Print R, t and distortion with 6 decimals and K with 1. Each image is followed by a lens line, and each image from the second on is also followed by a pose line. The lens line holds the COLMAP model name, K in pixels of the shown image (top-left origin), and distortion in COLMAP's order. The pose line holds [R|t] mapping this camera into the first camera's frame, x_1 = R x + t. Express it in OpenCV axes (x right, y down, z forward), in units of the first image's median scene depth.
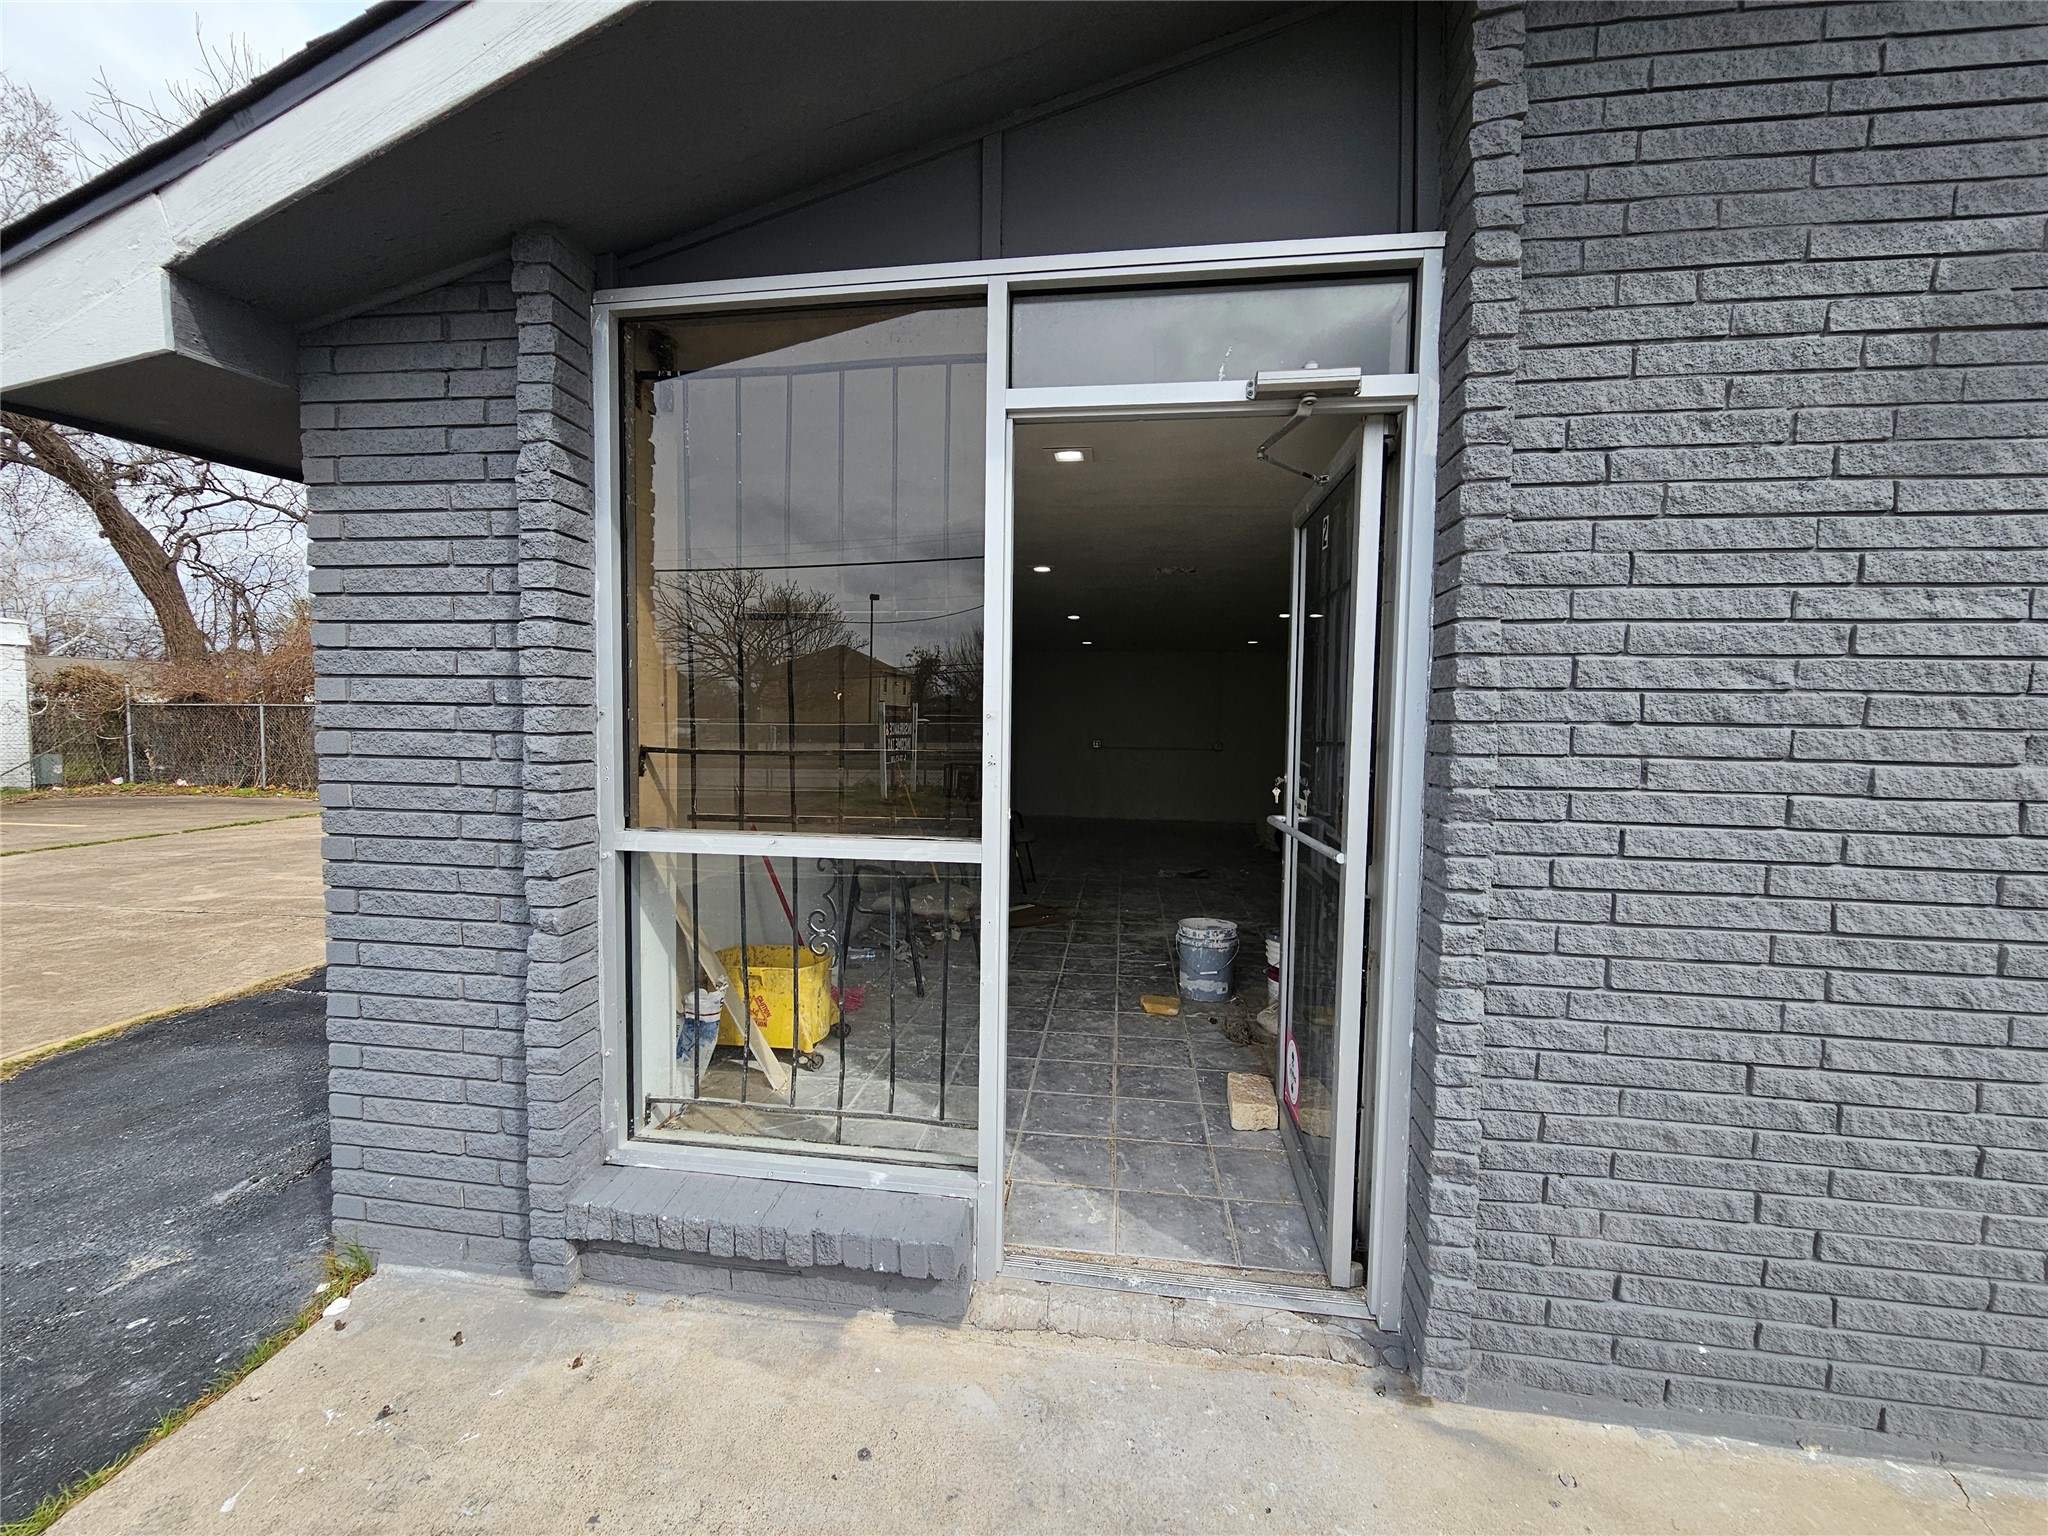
lens RADIAL K [[849.2, 0, 1024.0], [0, 849.2, 768.0], [0, 0, 1]] dist [0.000262, -0.000089]
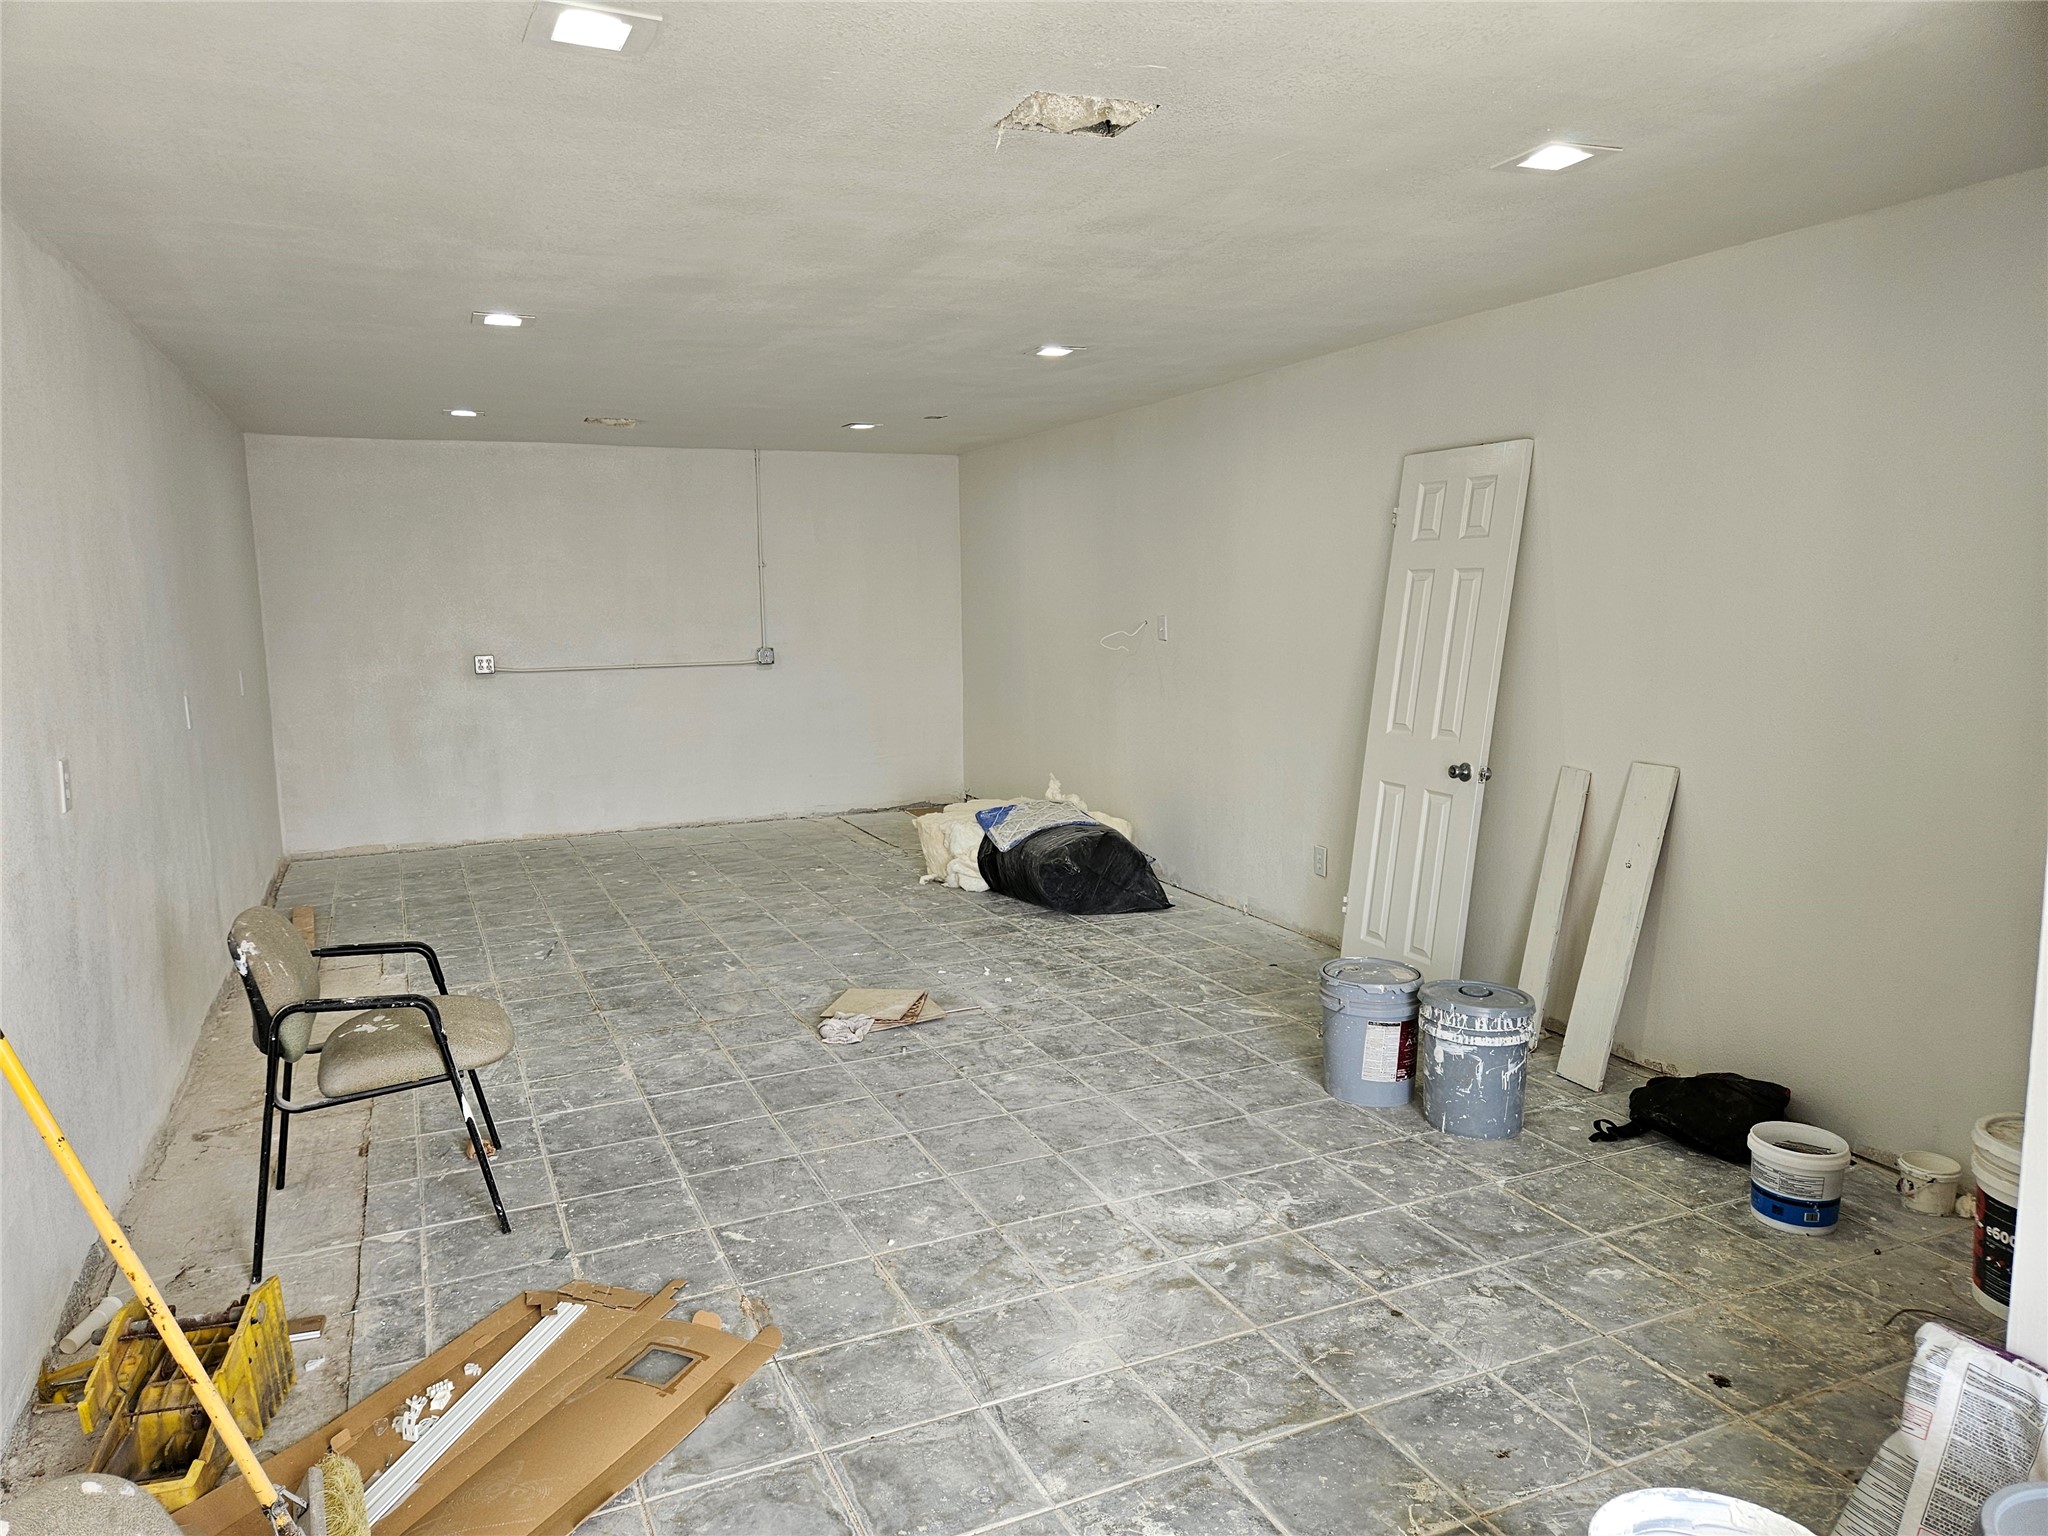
lens RADIAL K [[1359.3, 0, 1004.8], [0, 1359.3, 769.9], [0, 0, 1]] dist [0.074755, -0.064270]
pose [[0.854617, -0.098055, 0.509917, -0.115611], [0.054044, 0.993472, 0.100463, -0.076345], [-0.516439, -0.058300, 0.854337, 0.724491]]
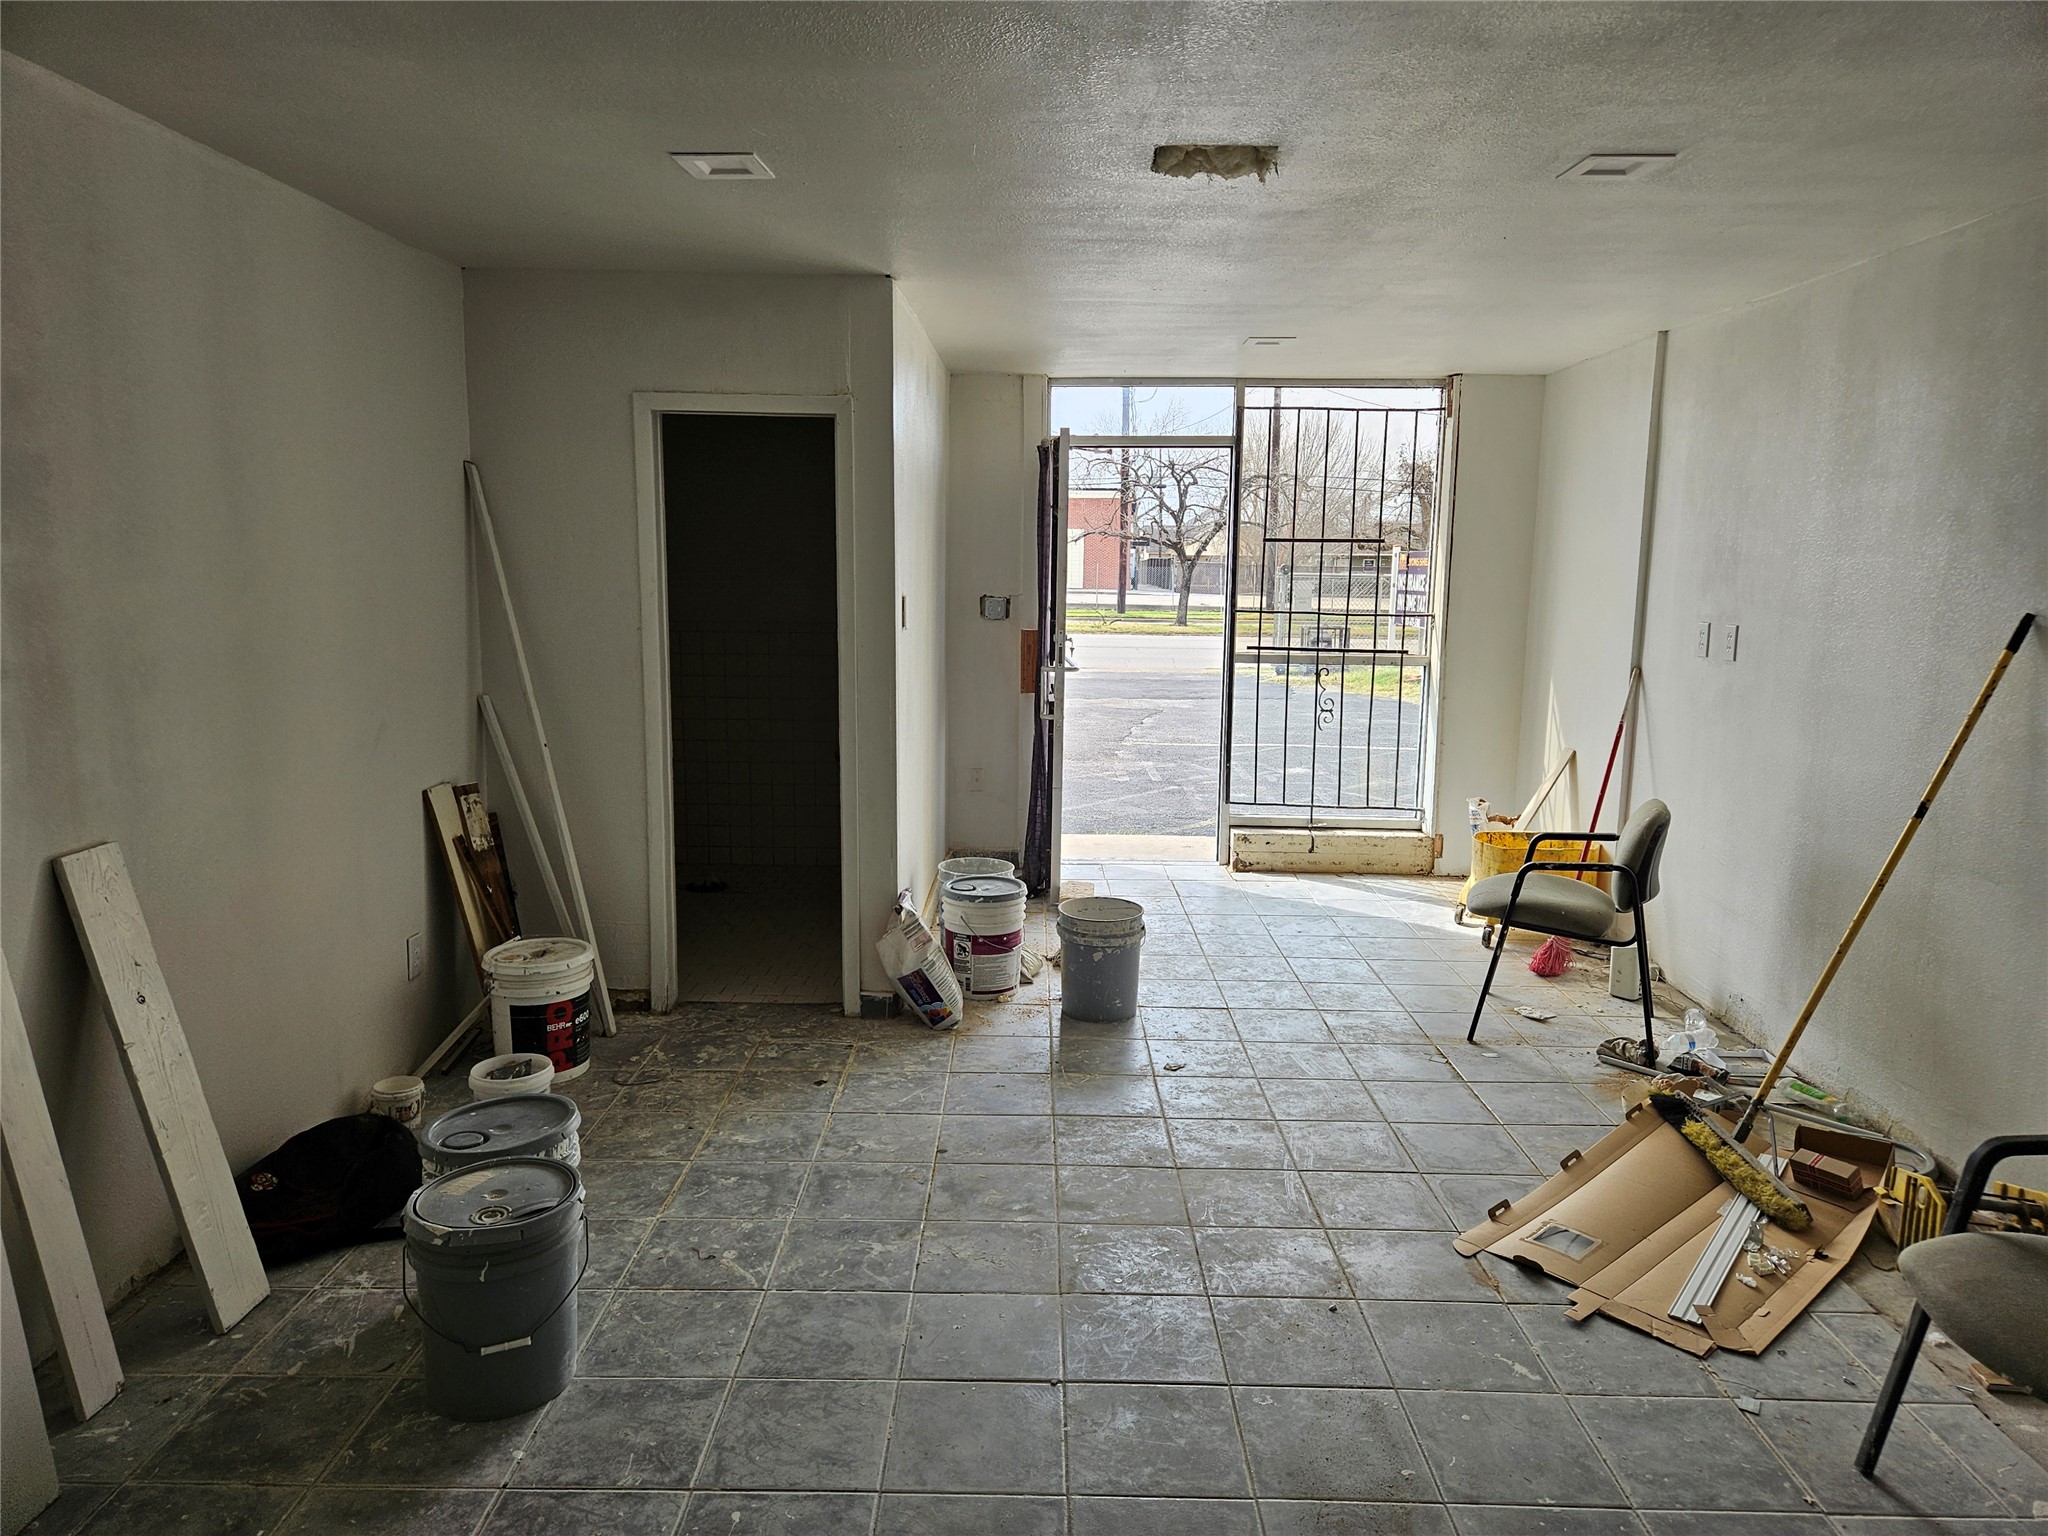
lens RADIAL K [[1349.5, 0, 1027.9], [0, 1349.5, 749.1], [0, 0, 1]] dist [0.077780, -0.060867]
pose [[-0.993172, -0.010494, -0.116184, 0.367114], [-0.032299, 0.981747, 0.187429, -0.128192], [0.112097, 0.189901, -0.975383, 1.849167]]
